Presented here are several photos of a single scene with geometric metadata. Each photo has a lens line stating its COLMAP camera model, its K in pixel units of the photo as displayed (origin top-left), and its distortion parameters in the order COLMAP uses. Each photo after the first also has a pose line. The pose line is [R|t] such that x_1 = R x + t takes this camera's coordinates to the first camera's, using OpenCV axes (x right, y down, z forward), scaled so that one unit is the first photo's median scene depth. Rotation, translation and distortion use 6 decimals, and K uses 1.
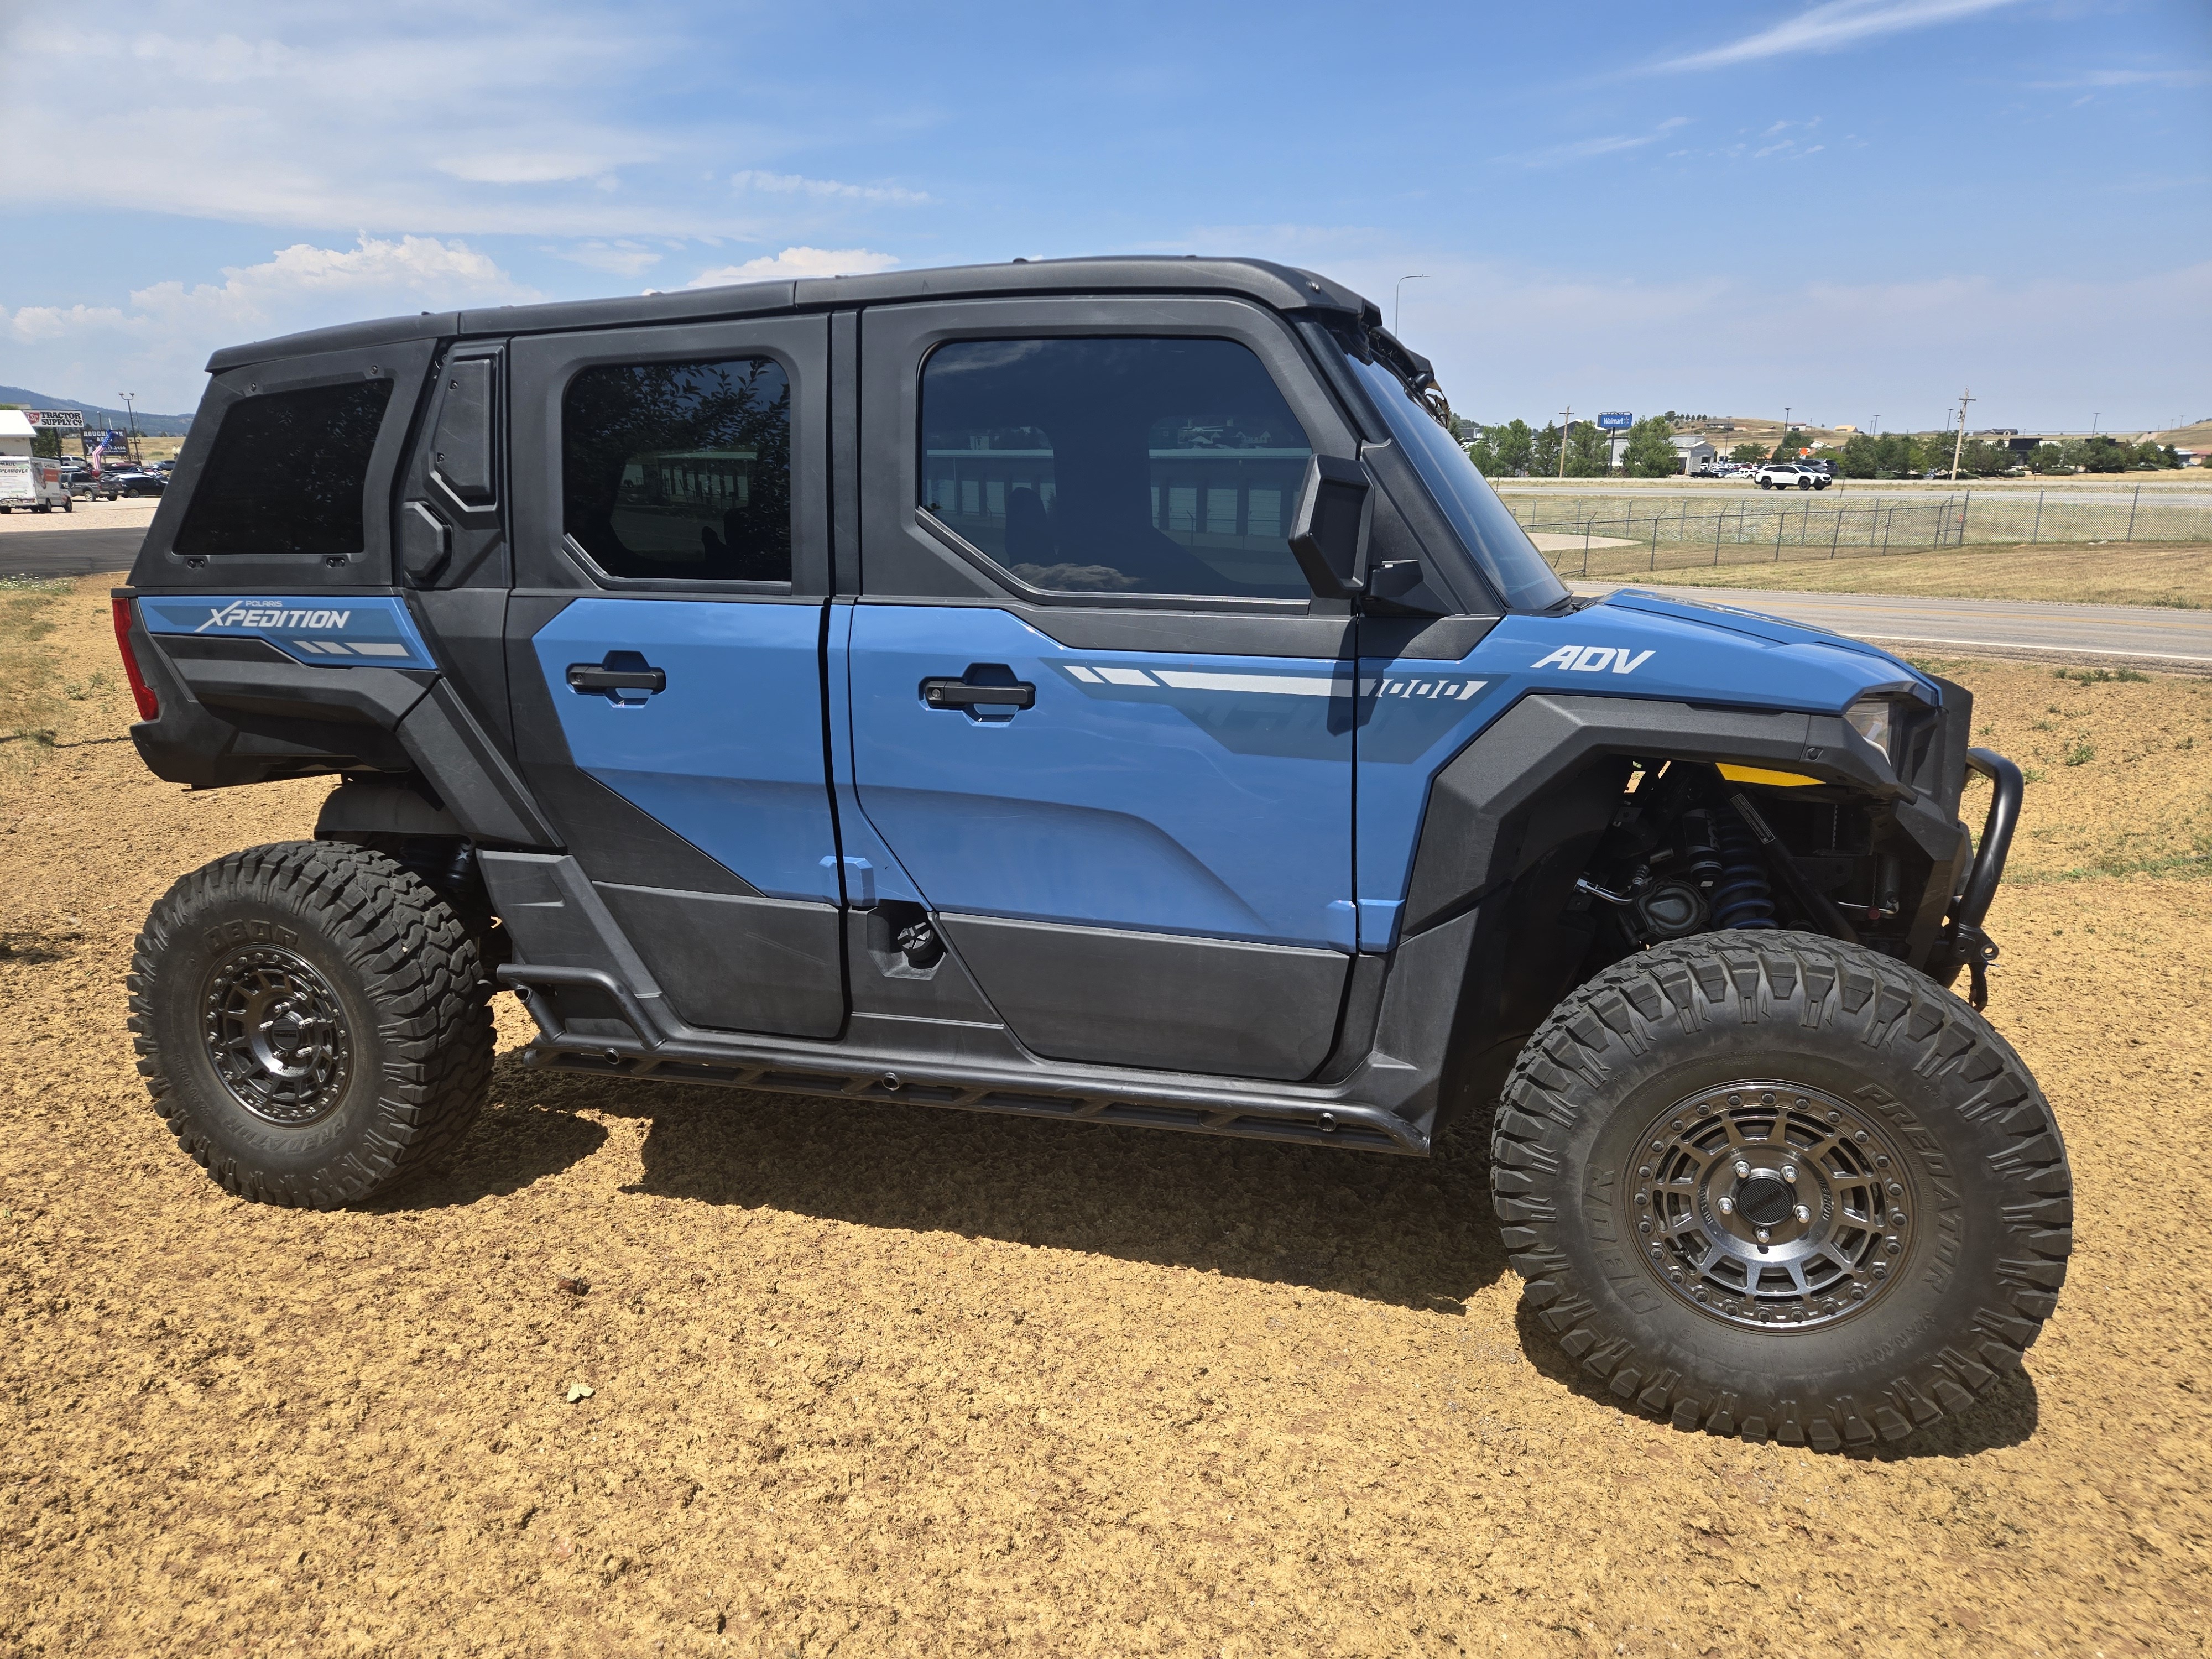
lens RADIAL K [[1461.7, 0, 1105.9], [0, 1461.7, 863.1], [0, 0, 1]] dist [0.081611, -0.063102]
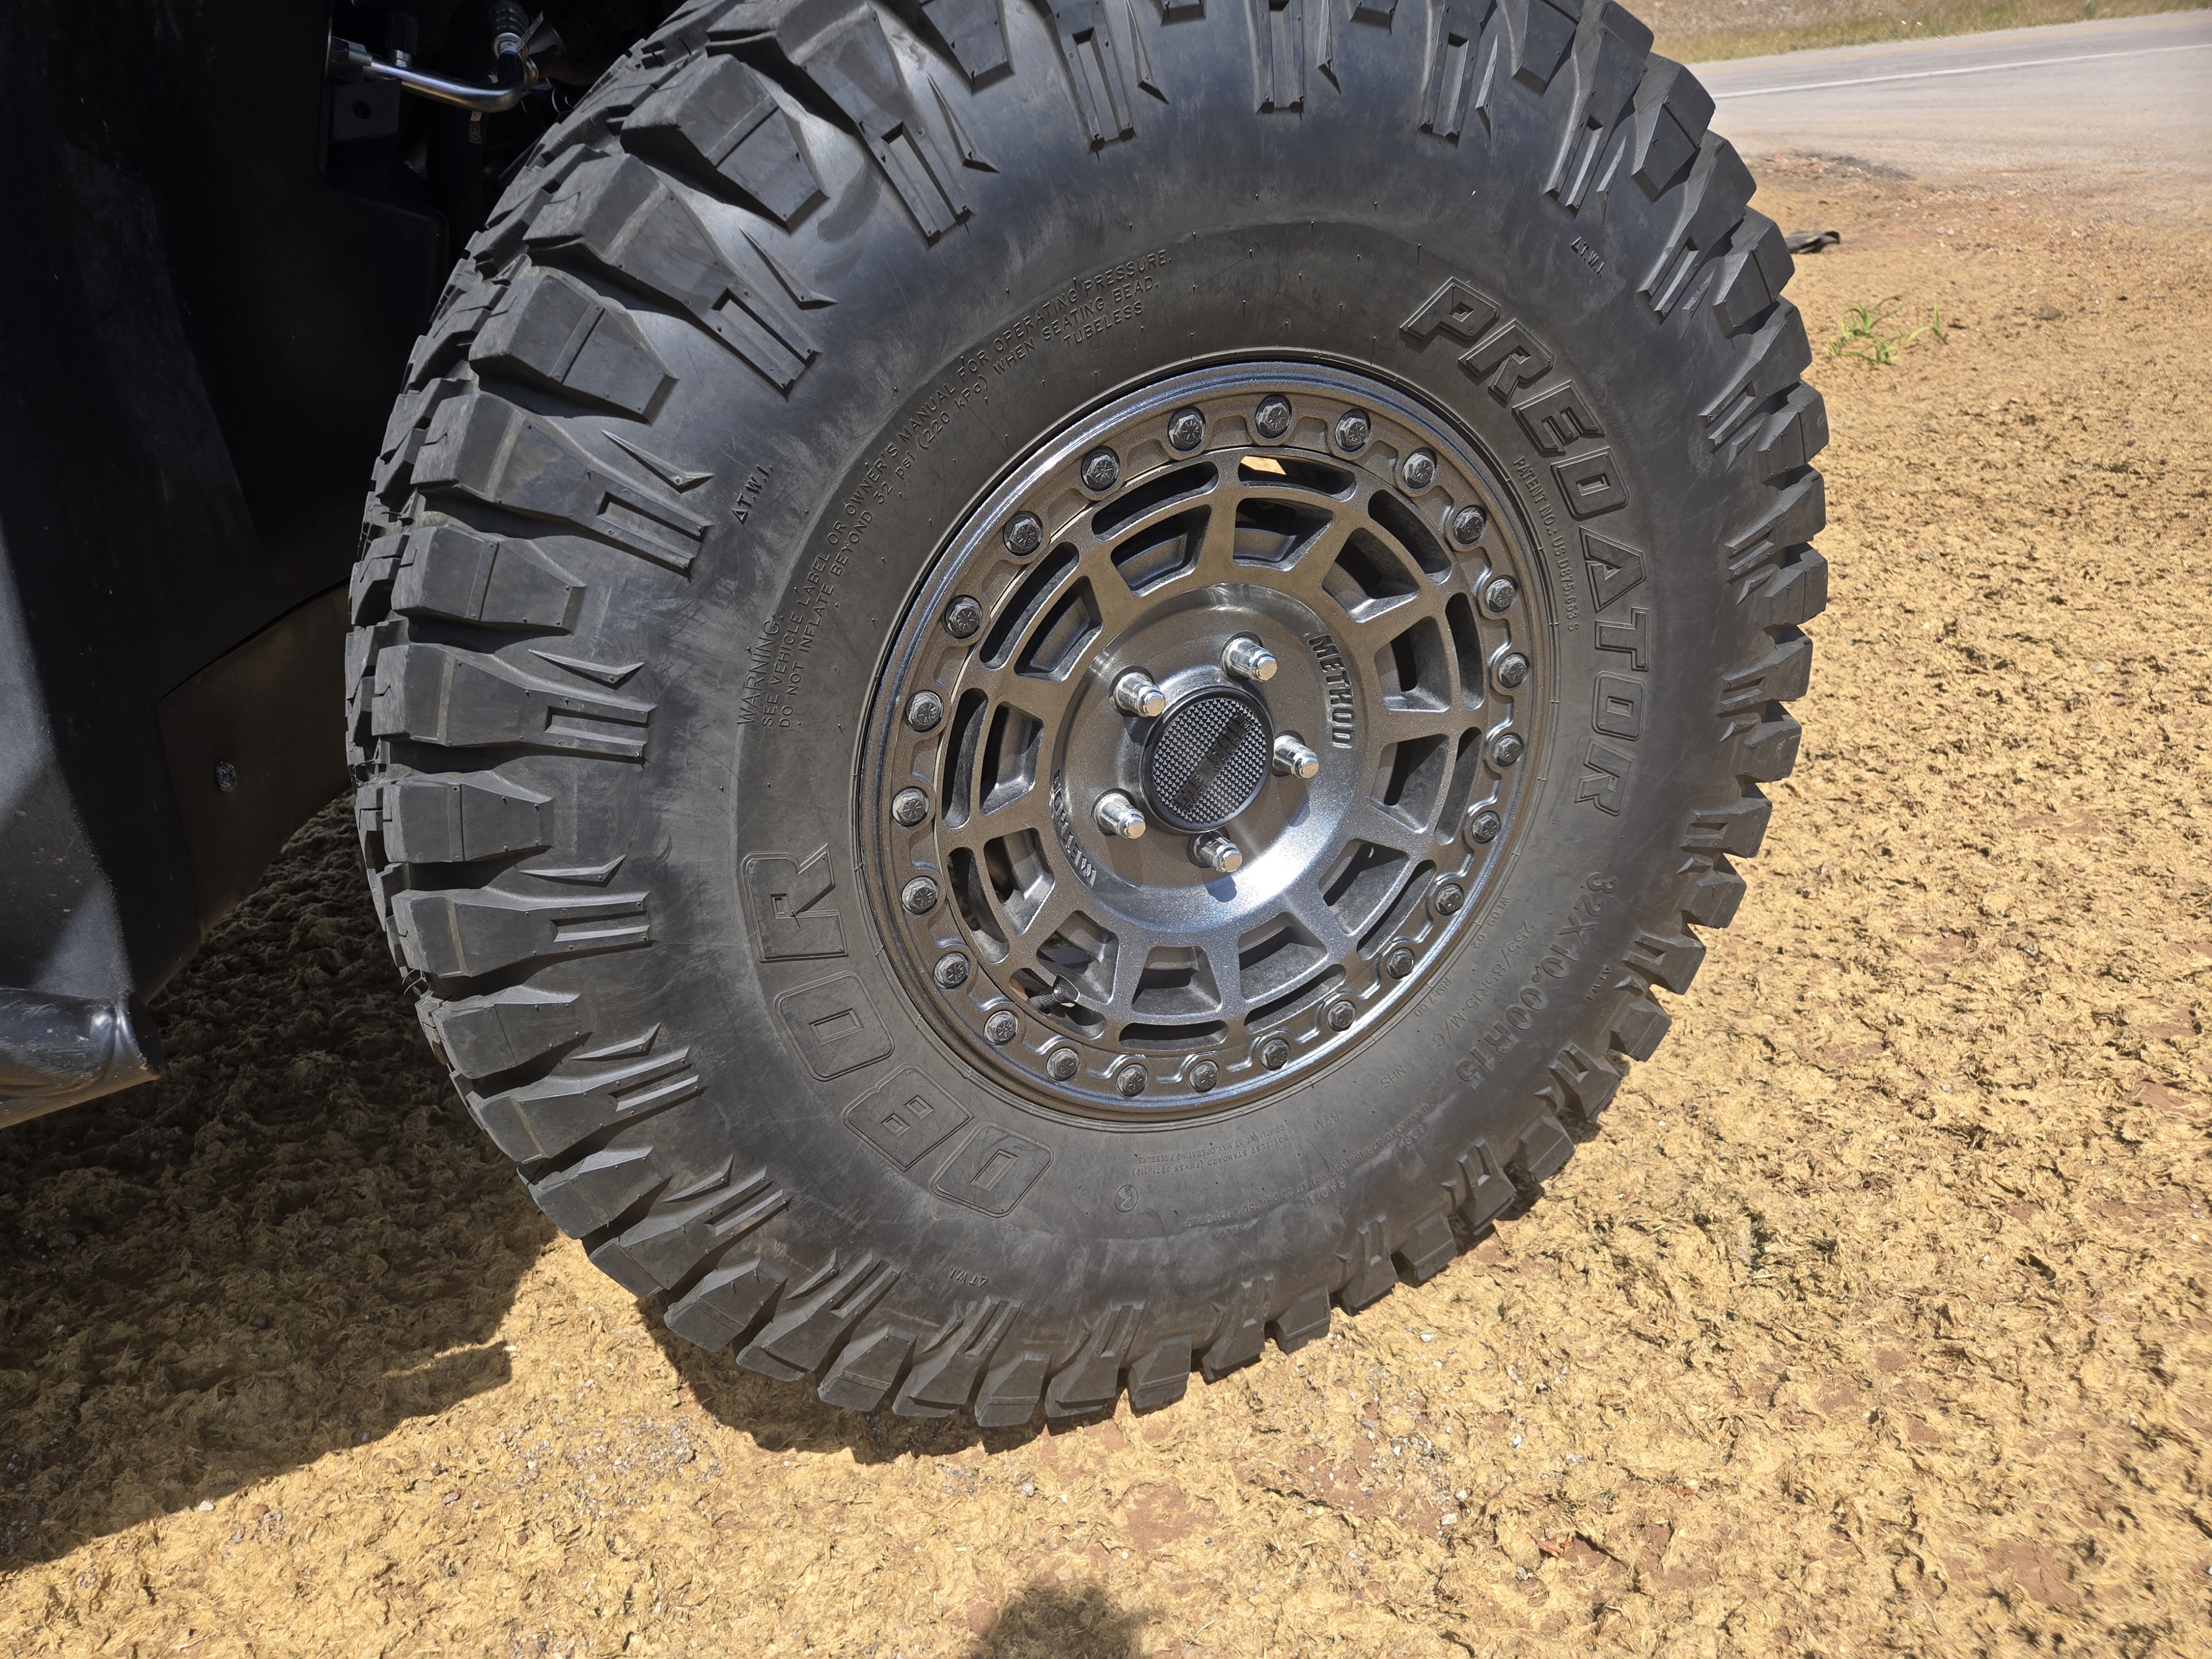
lens RADIAL K [[1556.4, 0, 1100.3], [0, 1556.4, 885.4], [0, 0, 1]] dist [0.039535, -0.027462]
pose [[0.719091, -0.391803, 0.573933, 0.182301], [0.256736, 0.917257, 0.304509, 0.121790], [-0.645751, -0.071620, 0.760182, 0.653630]]
